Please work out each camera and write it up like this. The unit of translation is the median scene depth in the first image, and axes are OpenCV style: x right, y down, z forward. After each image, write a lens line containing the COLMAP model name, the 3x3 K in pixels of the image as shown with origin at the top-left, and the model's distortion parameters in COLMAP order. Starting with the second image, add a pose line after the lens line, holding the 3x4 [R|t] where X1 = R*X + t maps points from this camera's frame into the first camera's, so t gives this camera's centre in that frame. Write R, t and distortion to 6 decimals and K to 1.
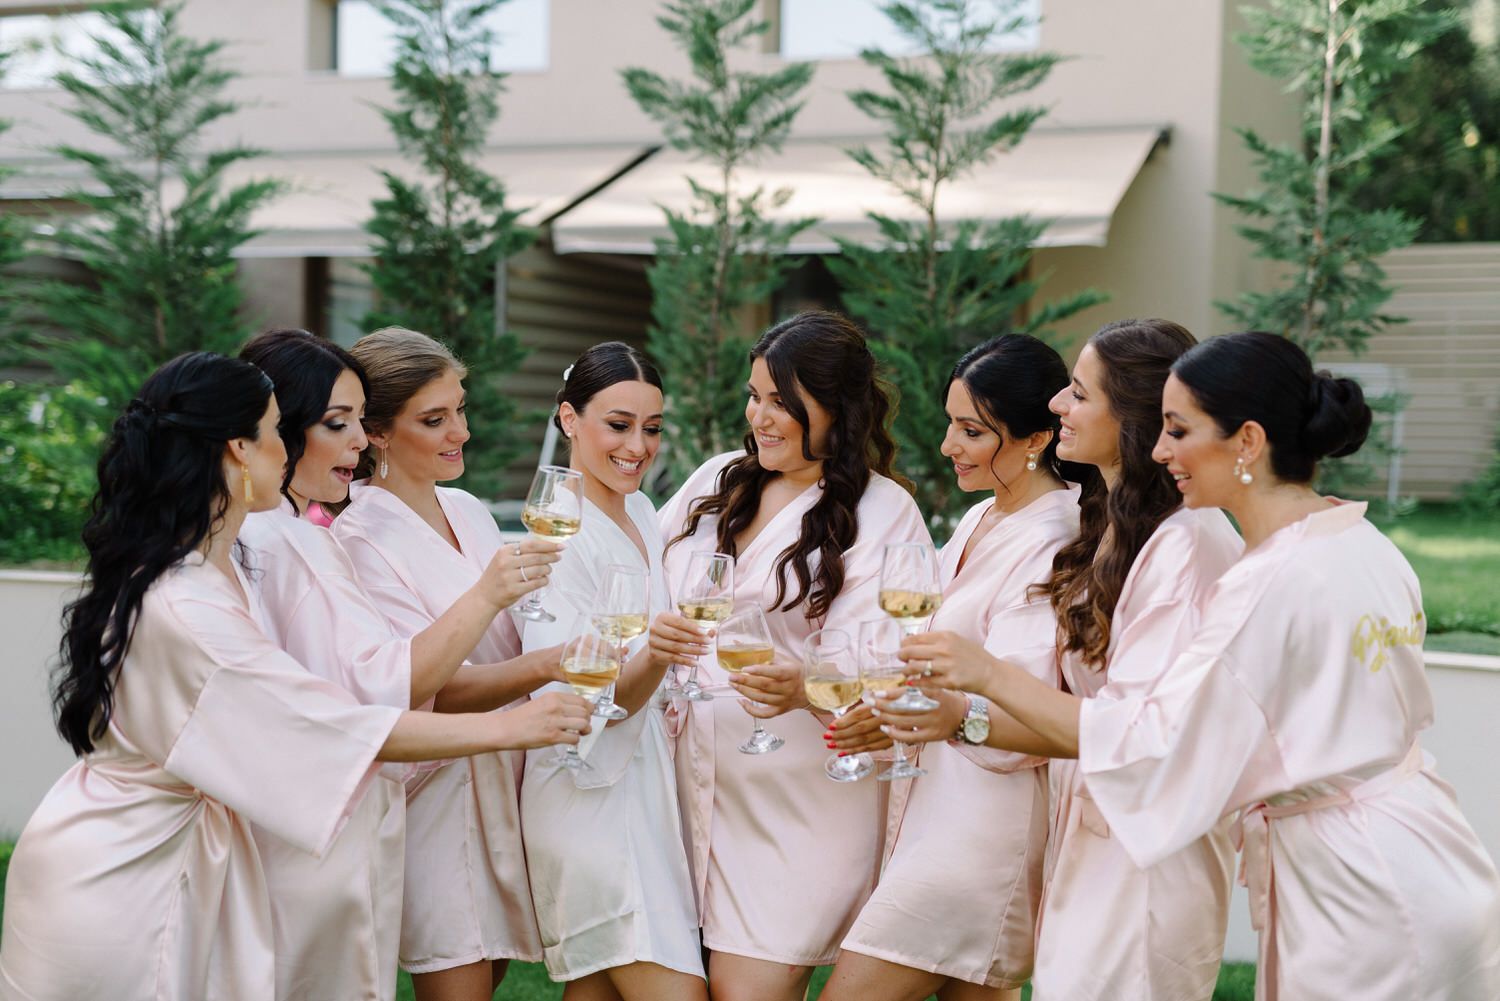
lens RADIAL K [[2191.5, 0, 750.0], [0, 2191.5, 500.5], [0, 0, 1]] dist [0.038824, -0.024372]
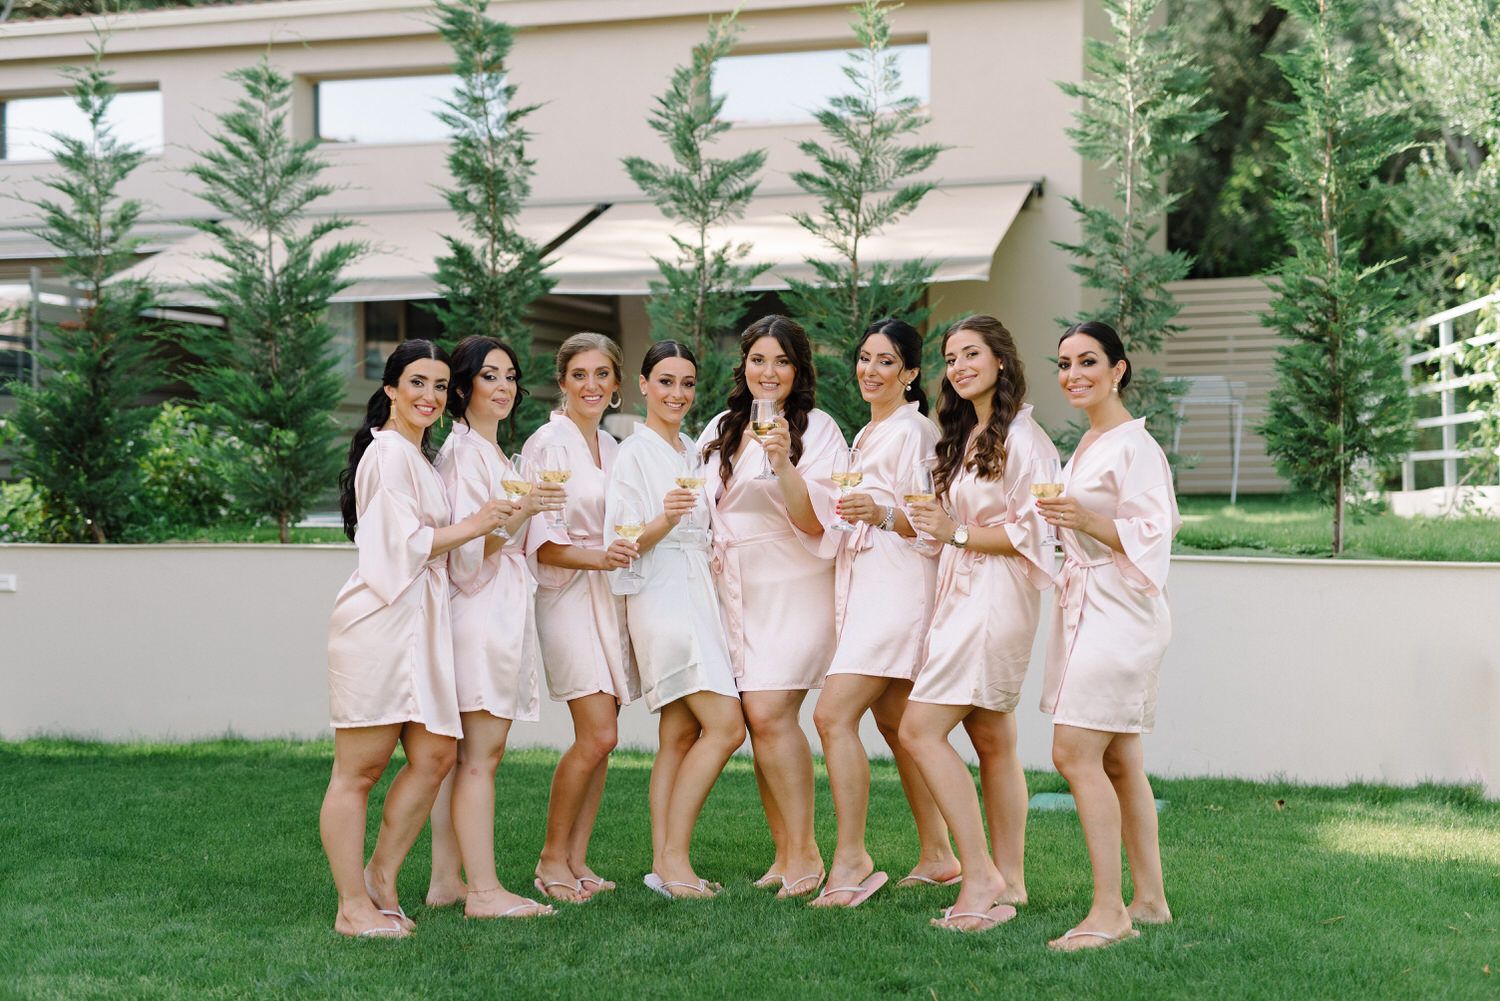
lens RADIAL K [[2191.5, 0, 750.0], [0, 2191.5, 500.5], [0, 0, 1]] dist [0.038824, -0.024372]
pose [[0.998946, -0.025303, 0.038291, -0.038478], [0.025927, 0.999538, -0.015875, 0.040166], [-0.037872, 0.016851, 0.999141, -0.367192]]
